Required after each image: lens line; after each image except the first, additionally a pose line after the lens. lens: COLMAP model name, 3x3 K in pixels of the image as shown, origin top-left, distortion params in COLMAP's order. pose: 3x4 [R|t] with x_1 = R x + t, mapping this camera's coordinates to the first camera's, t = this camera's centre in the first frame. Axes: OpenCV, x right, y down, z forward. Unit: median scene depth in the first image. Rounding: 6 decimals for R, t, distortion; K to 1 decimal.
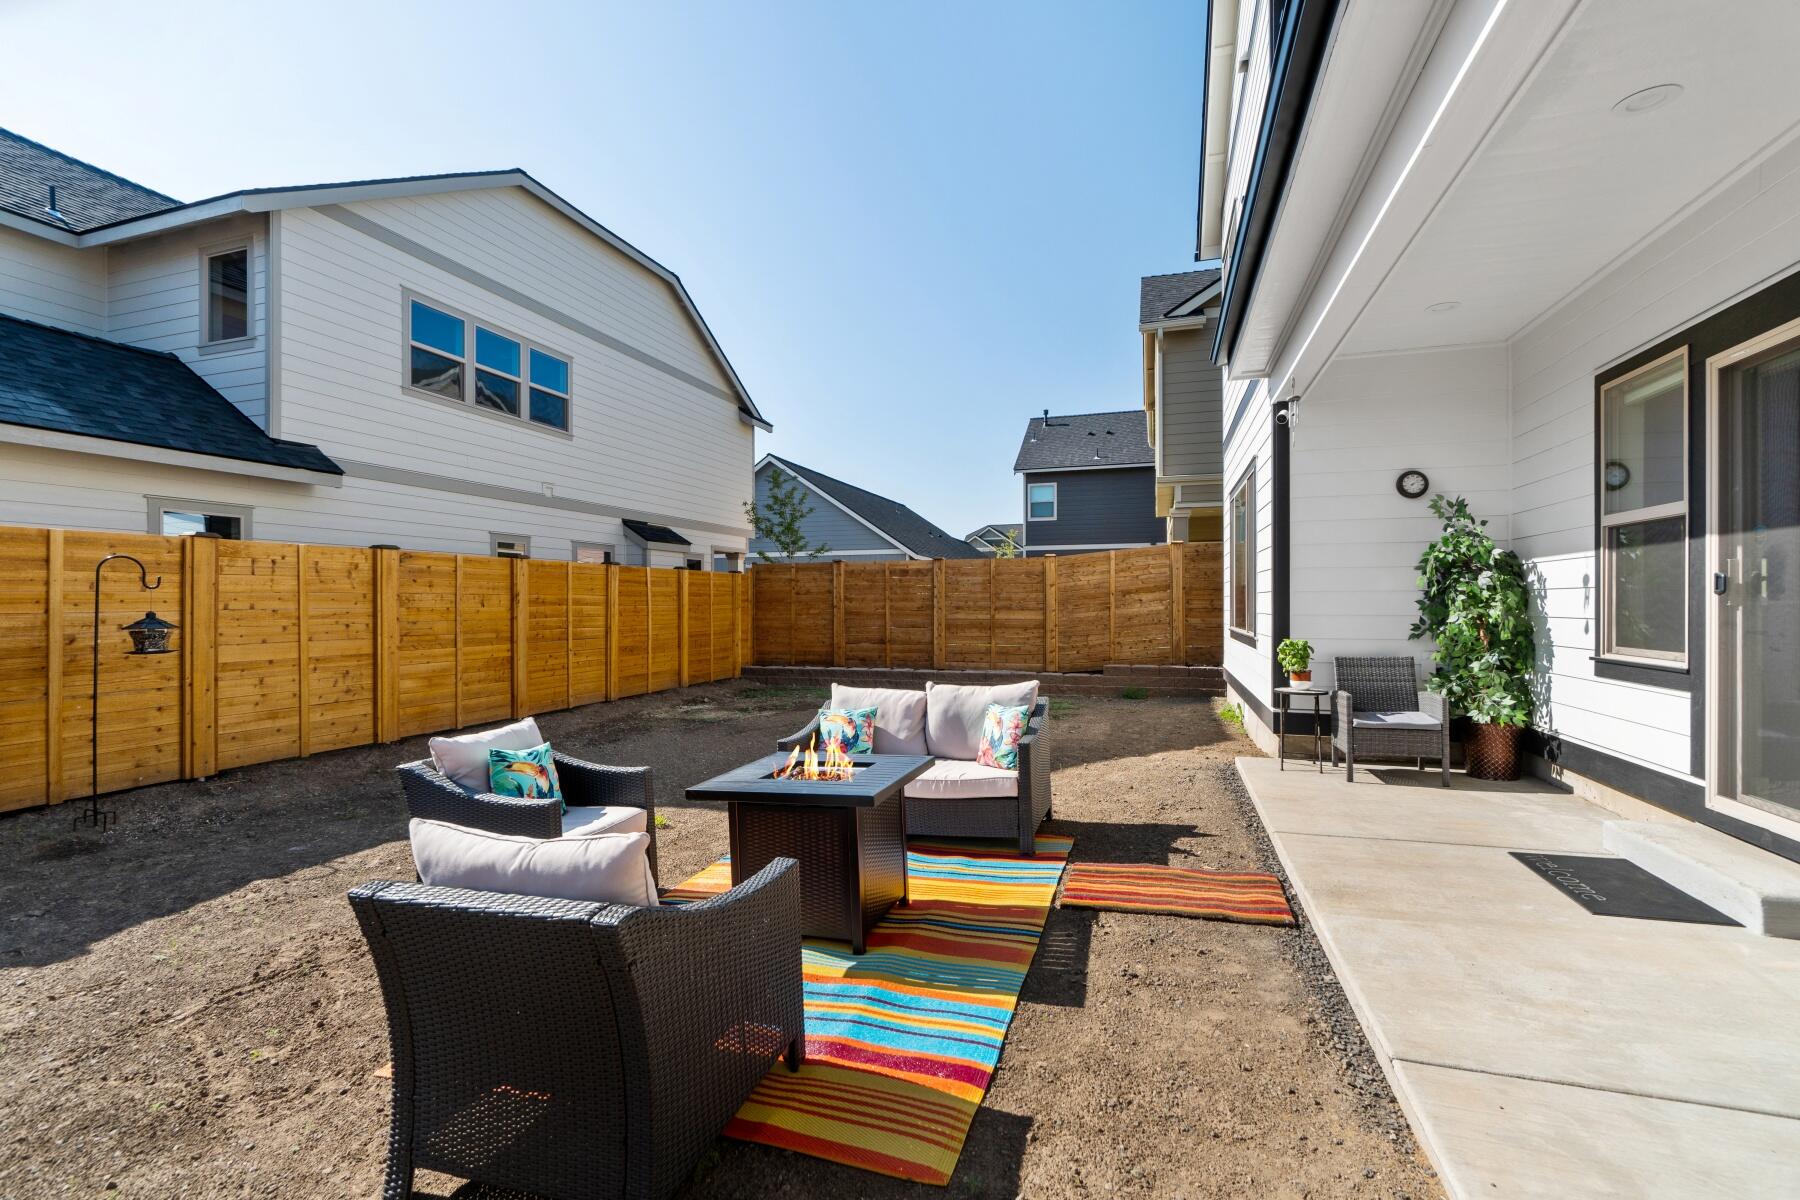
lens RADIAL K [[770.9, 0, 897.8], [0, 770.9, 606.7], [0, 0, 1]] dist [-0.002575, -0.000222]
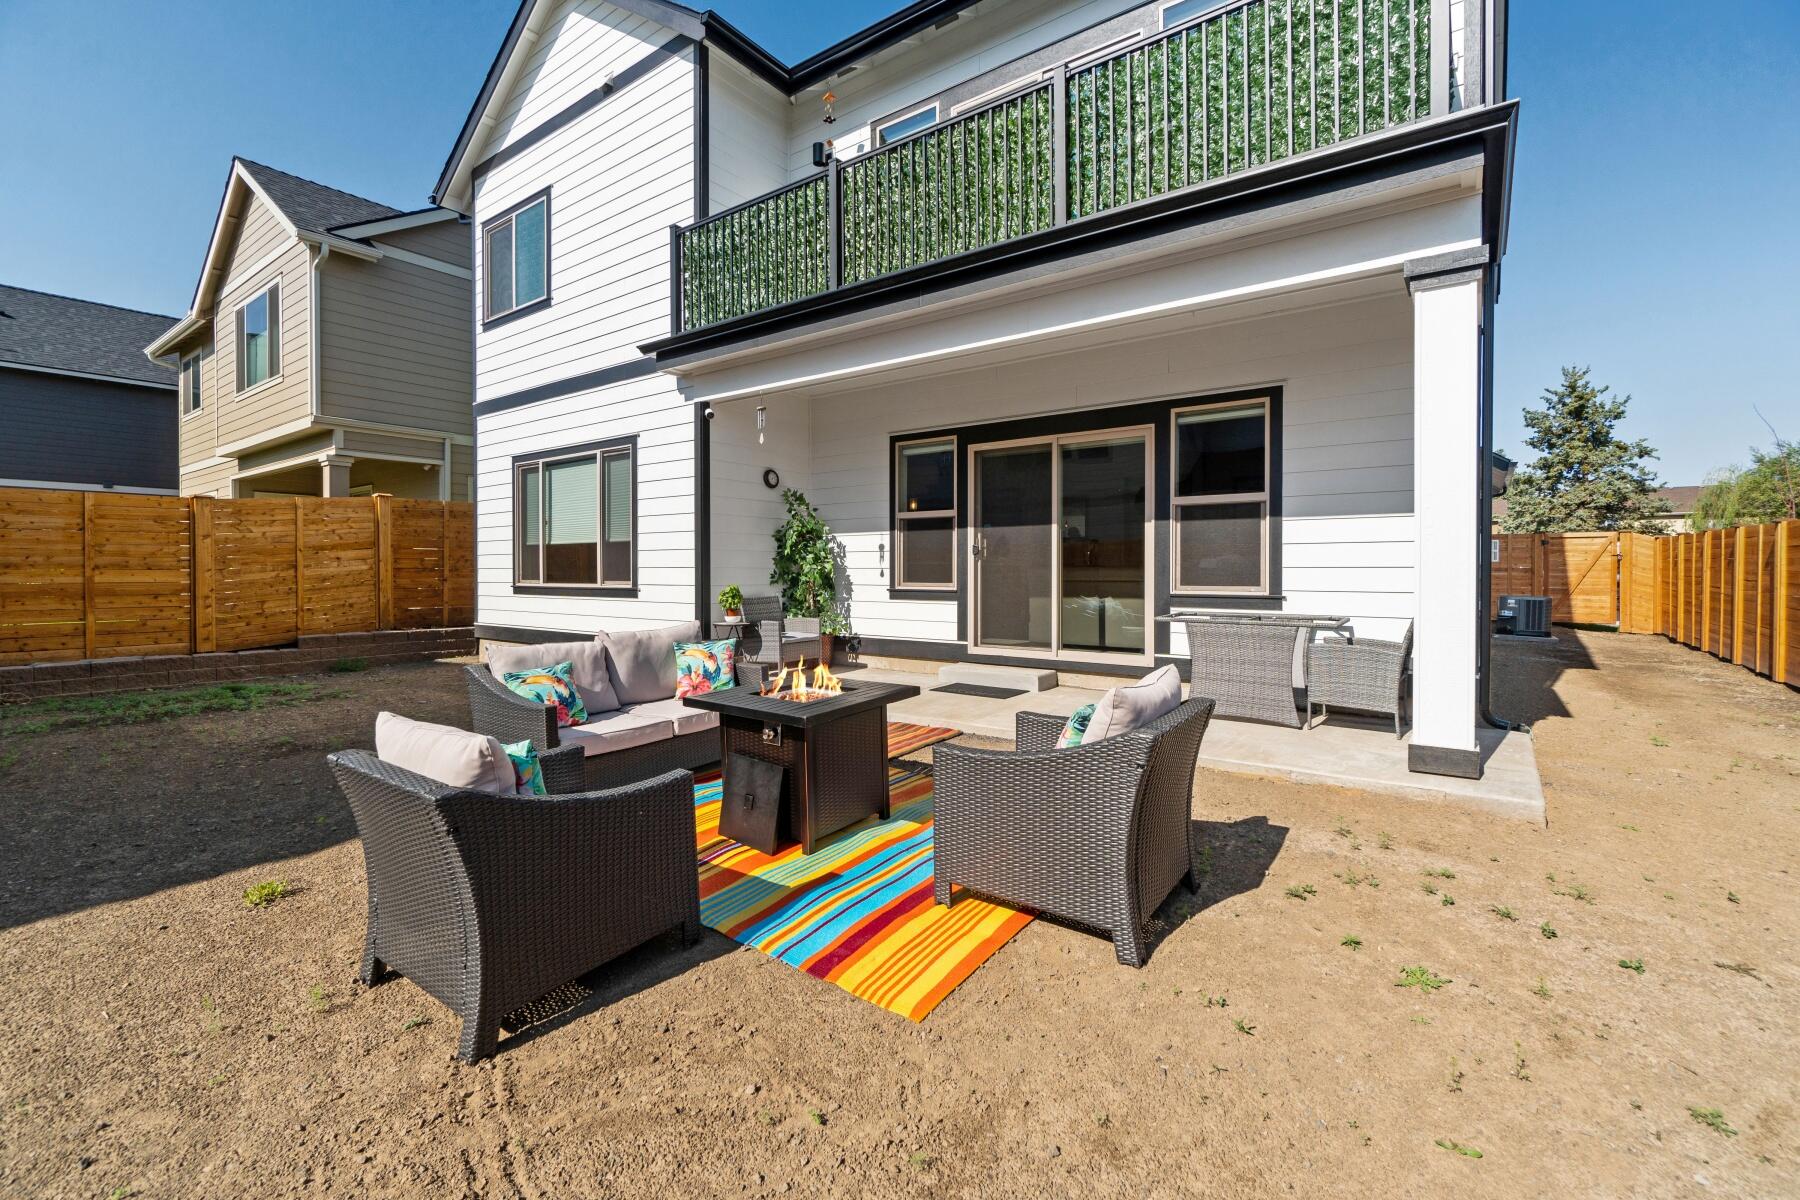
lens RADIAL K [[770.9, 0, 887.5], [0, 770.9, 582.5], [0, 0, 1]] dist [-0.002575, -0.000222]
pose [[0.338890, -0.009430, 0.940779, -0.642672], [0.001389, 0.999954, 0.009523, 0.024821], [-0.940825, -0.001921, 0.338887, 0.293015]]
